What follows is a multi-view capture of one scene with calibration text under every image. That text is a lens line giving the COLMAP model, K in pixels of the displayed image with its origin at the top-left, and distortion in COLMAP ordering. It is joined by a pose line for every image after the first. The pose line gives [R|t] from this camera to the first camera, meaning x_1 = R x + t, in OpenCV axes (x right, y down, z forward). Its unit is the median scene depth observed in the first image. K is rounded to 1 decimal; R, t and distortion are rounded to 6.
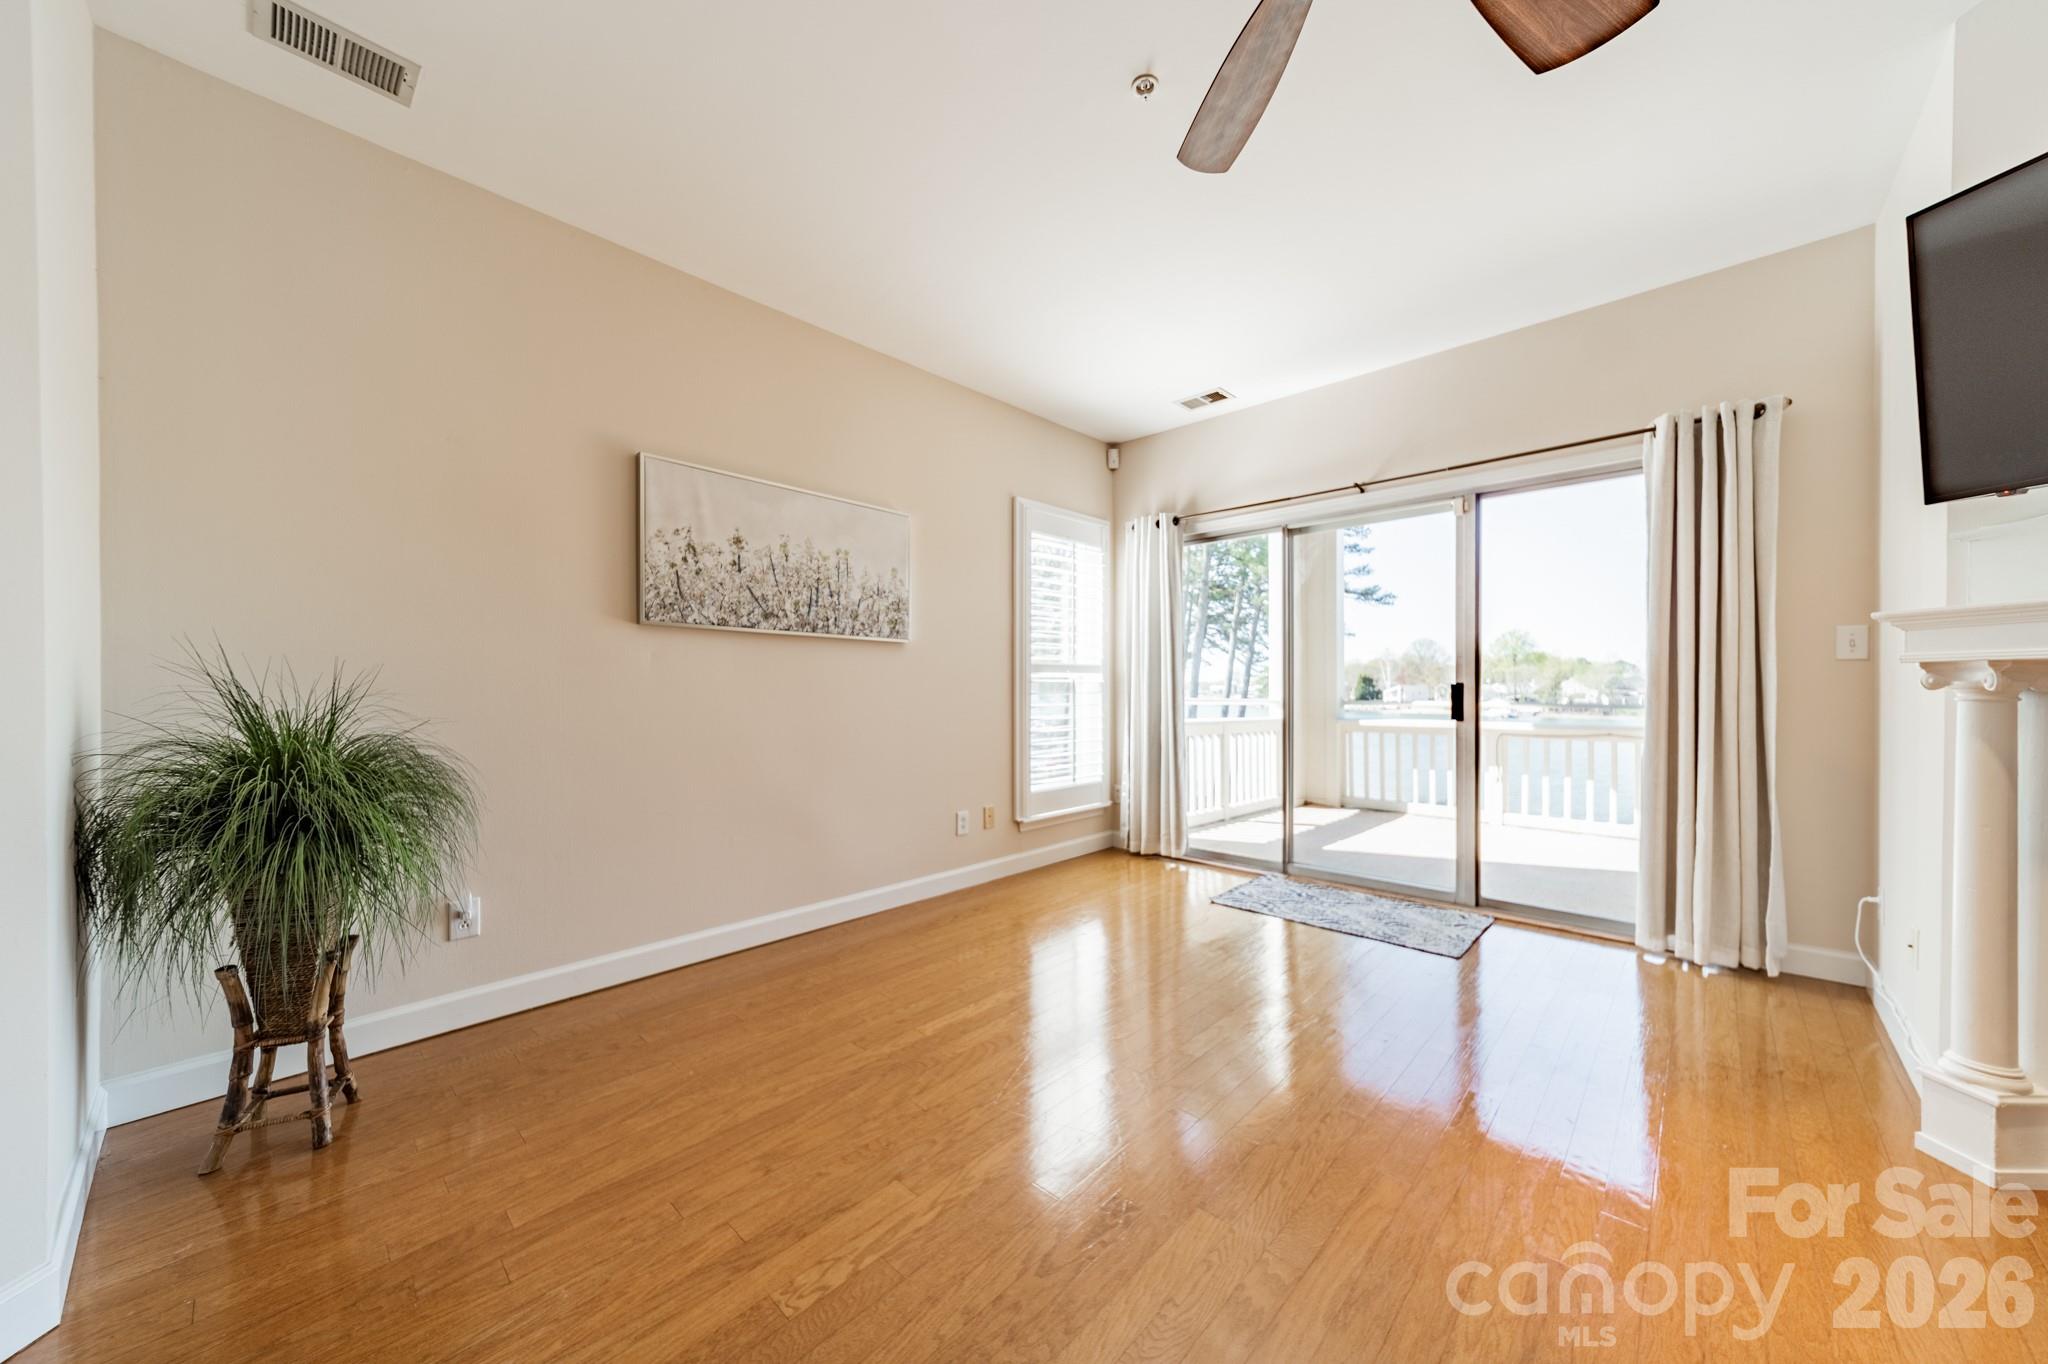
lens RADIAL K [[721.8, 0, 1024.2], [0, 721.8, 693.8], [0, 0, 1]] dist [0.006427, -0.000169]
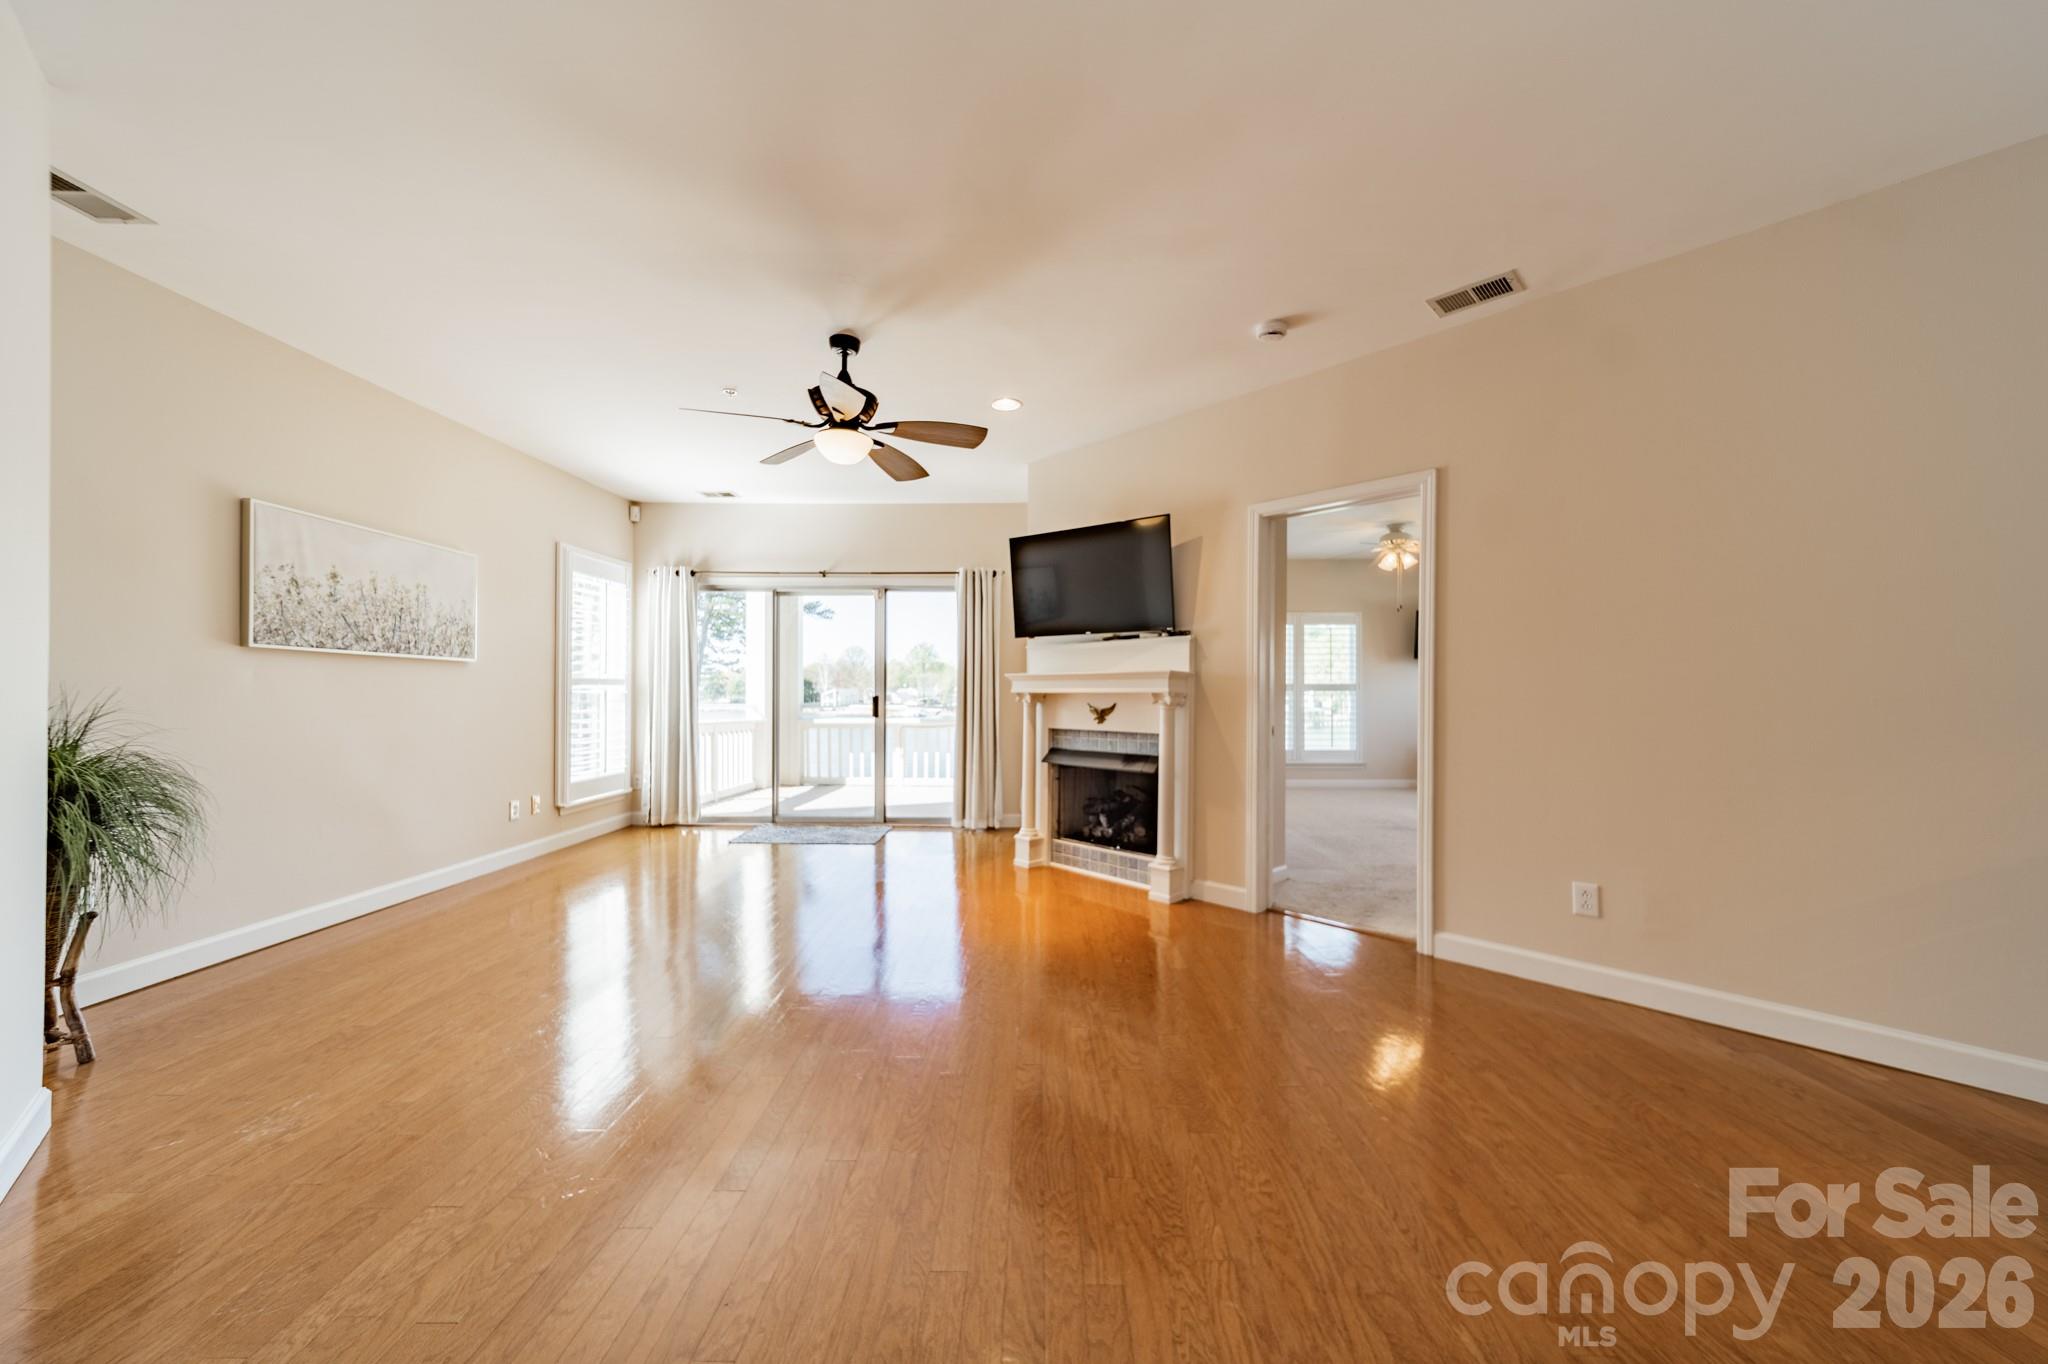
lens RADIAL K [[719.6, 0, 1031.7], [0, 719.6, 683.7], [0, 0, 1]] dist [0.005139, -0.000047]
pose [[0.734947, 0.011845, 0.678021, -0.250116], [0.000151, 0.999845, -0.017630, -0.010561], [-0.678125, 0.013059, 0.734831, -0.442296]]
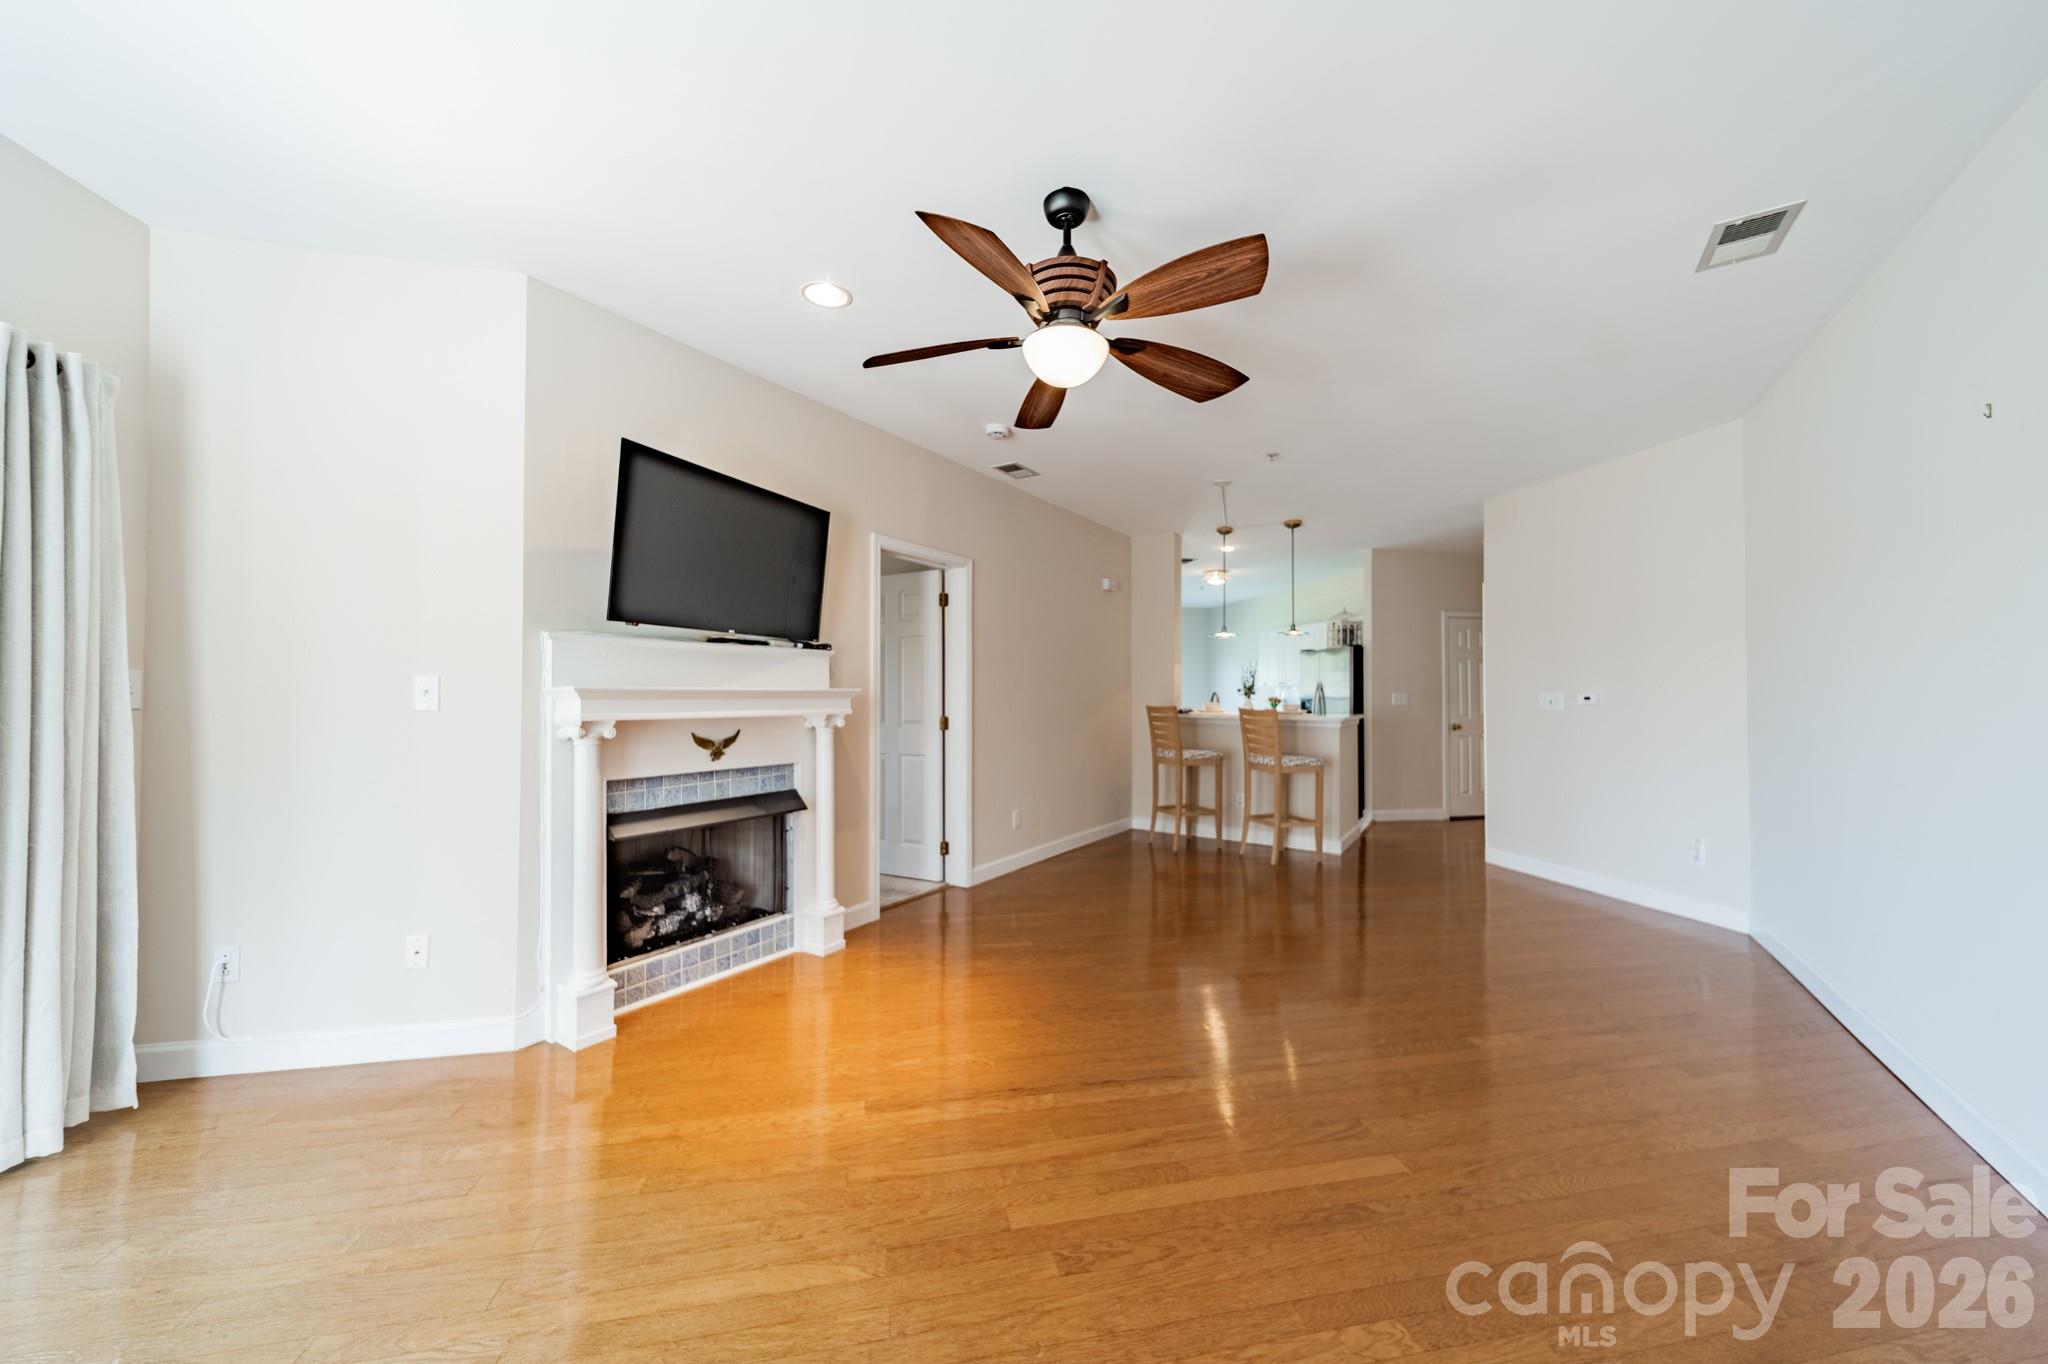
lens RADIAL K [[719.6, 0, 1031.7], [0, 719.6, 683.7], [0, 0, 1]] dist [0.005139, -0.000047]
pose [[-0.821999, 0.007803, 0.569435, -0.149657], [0.002577, 0.999947, -0.009983, -0.041016], [-0.569483, -0.006738, -0.821976, 0.673314]]
